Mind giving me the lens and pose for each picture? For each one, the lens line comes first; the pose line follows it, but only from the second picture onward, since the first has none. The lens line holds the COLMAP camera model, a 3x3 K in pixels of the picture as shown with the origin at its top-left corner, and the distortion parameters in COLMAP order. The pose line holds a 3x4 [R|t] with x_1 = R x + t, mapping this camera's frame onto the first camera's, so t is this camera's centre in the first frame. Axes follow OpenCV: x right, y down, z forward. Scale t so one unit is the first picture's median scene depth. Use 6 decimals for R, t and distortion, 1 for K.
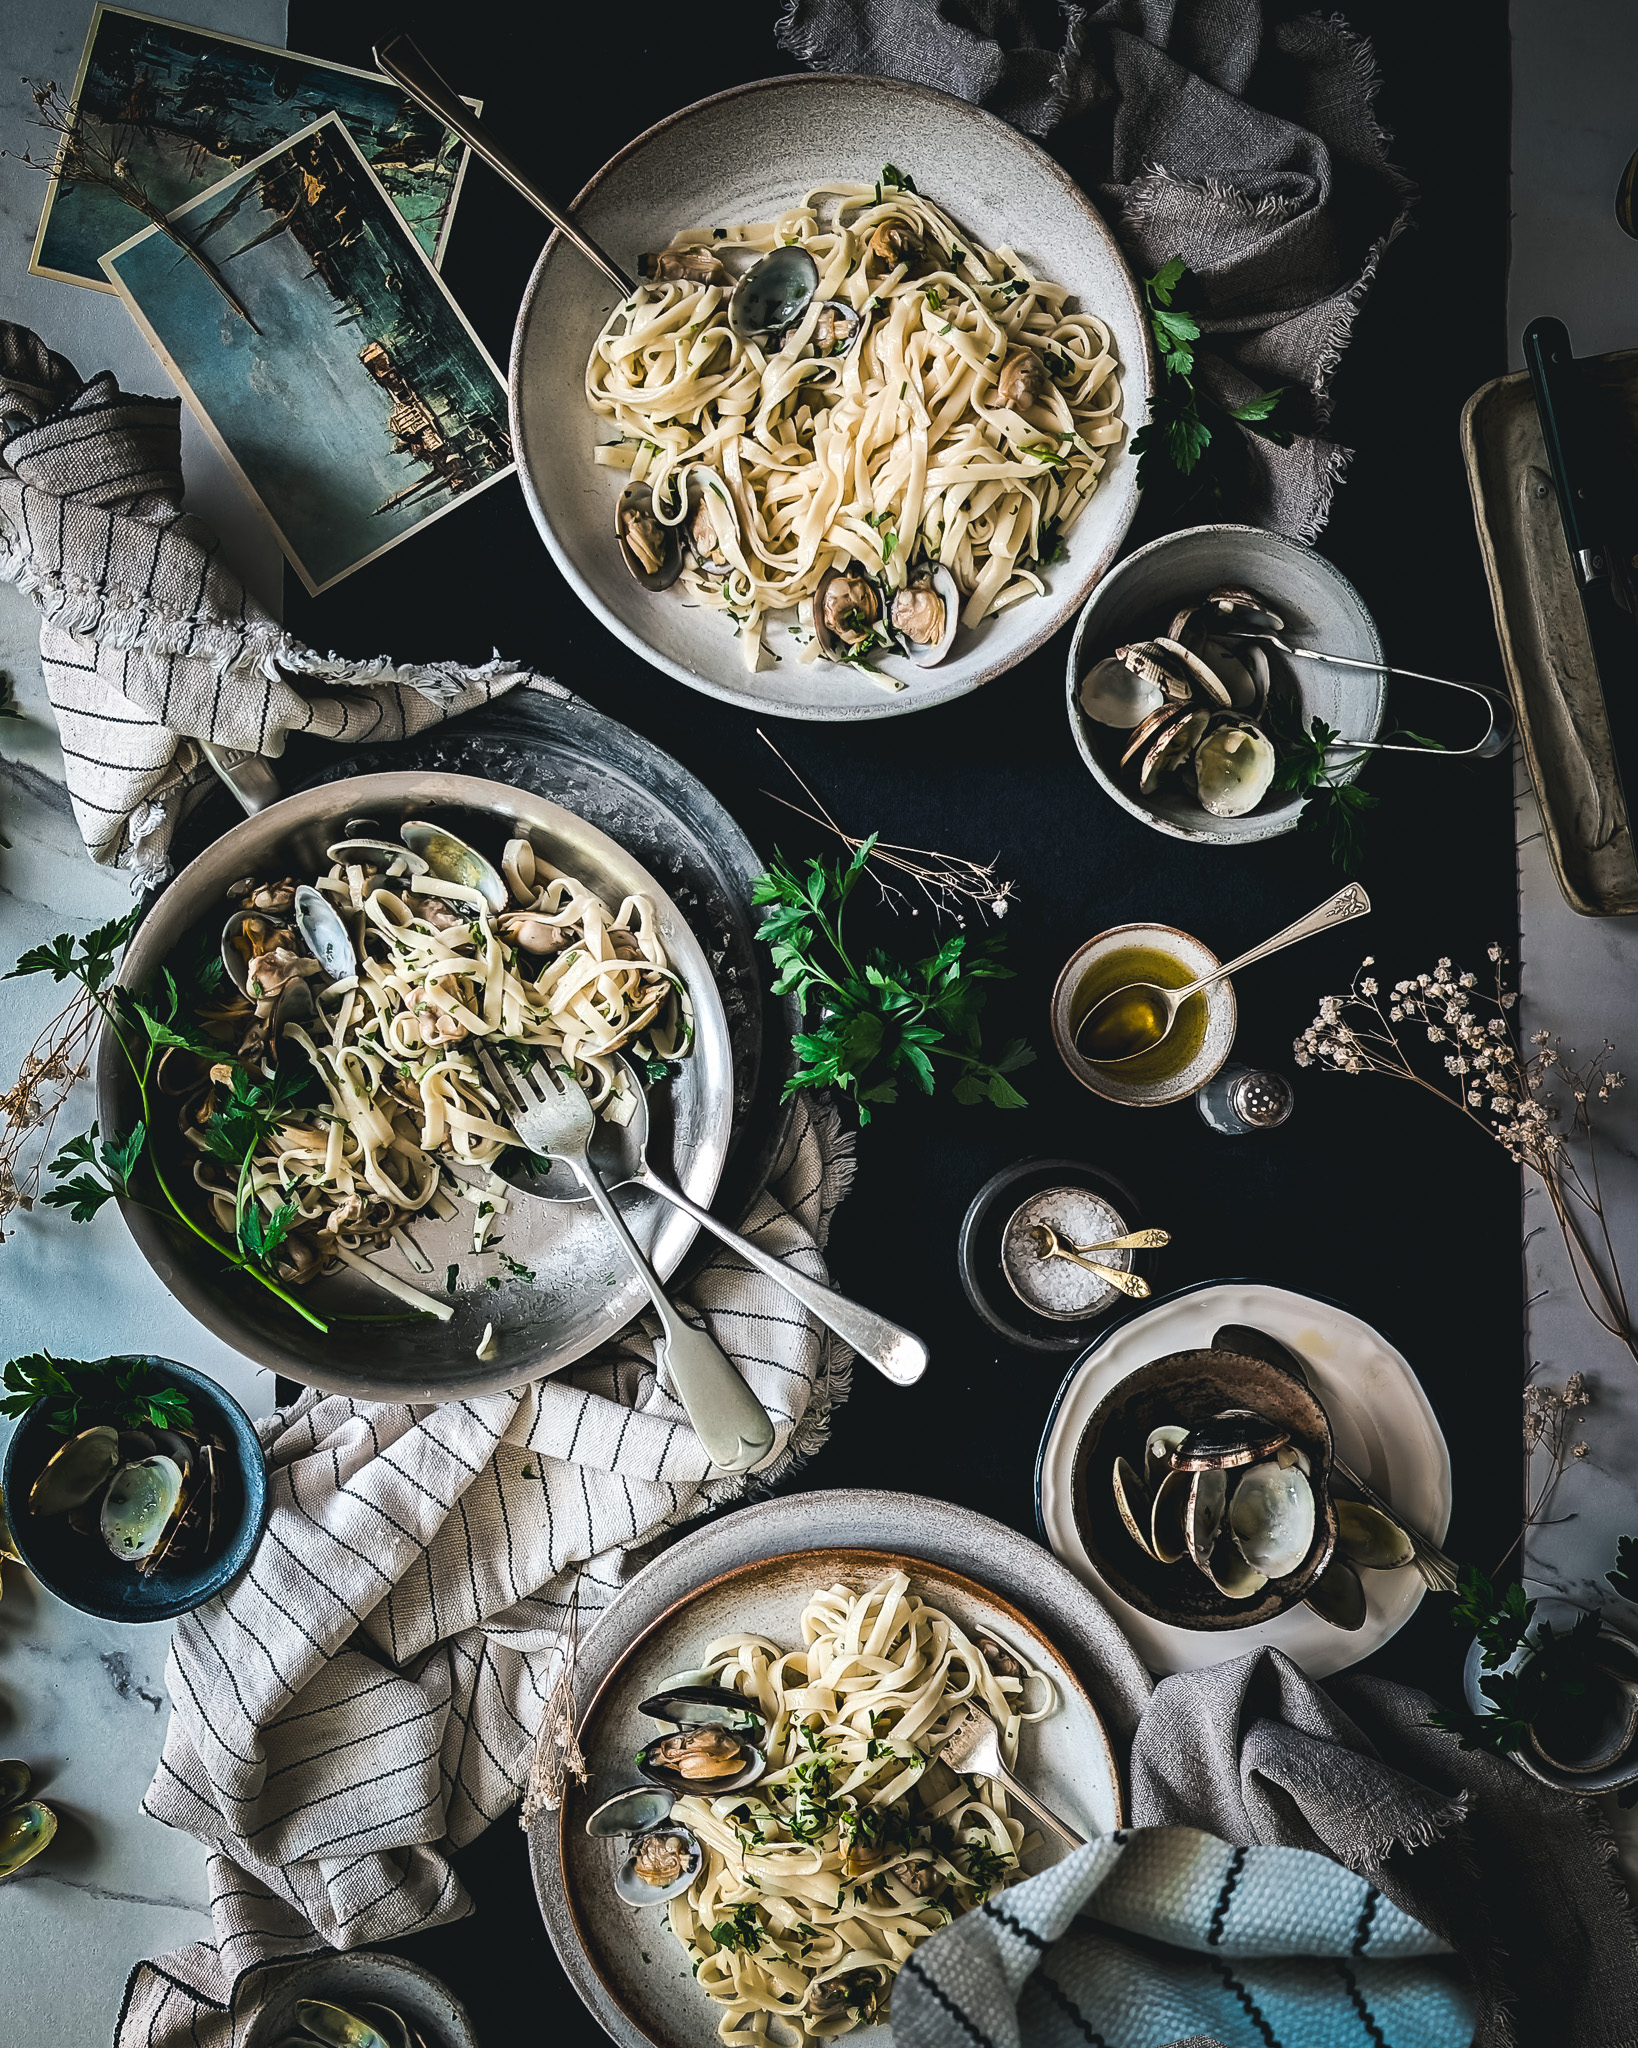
lens RADIAL K [[2041.0, 0, 819.0], [0, 2041.0, 1024.0], [0, 0, 1]] dist [-0.007929, -0.417557]
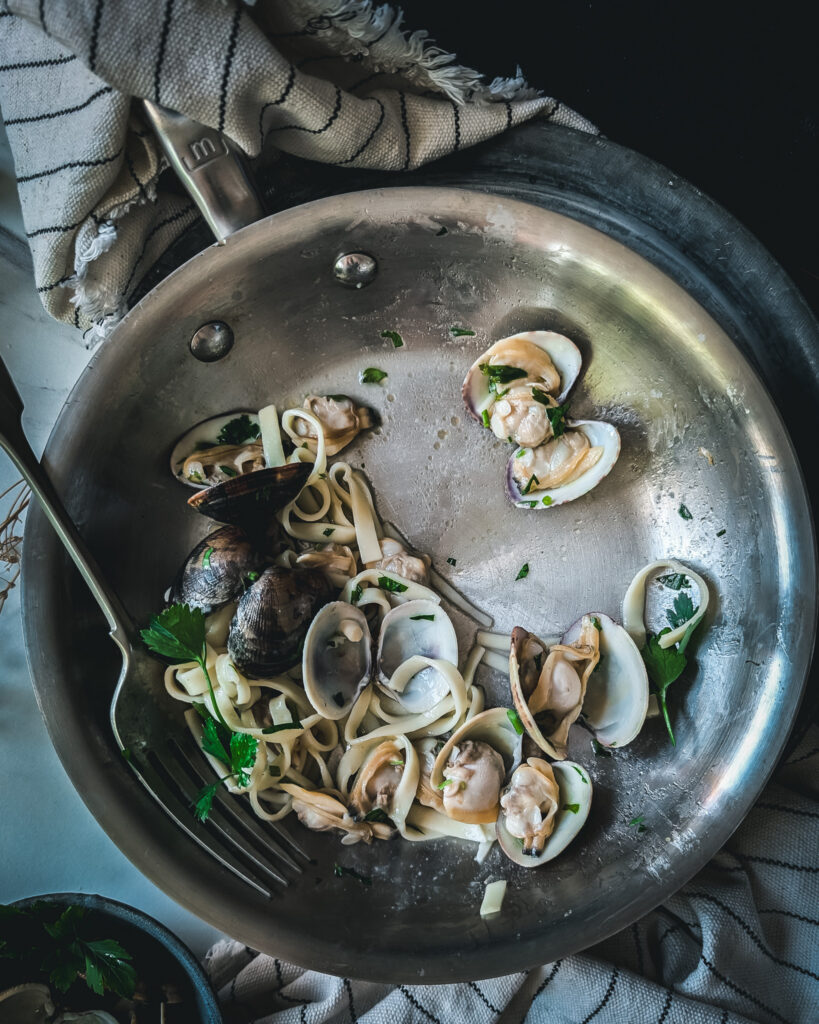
lens RADIAL K [[1020.5, 0, 409.5], [0, 1020.5, 512.0], [0, 0, 1]] dist [-0.007929, -0.417557]
pose [[0.984813, 0.010405, -0.173305, -0.138462], [-0.021479, 0.997836, -0.062144, 0.029953], [0.172283, 0.064923, 0.982906, 0.641467]]
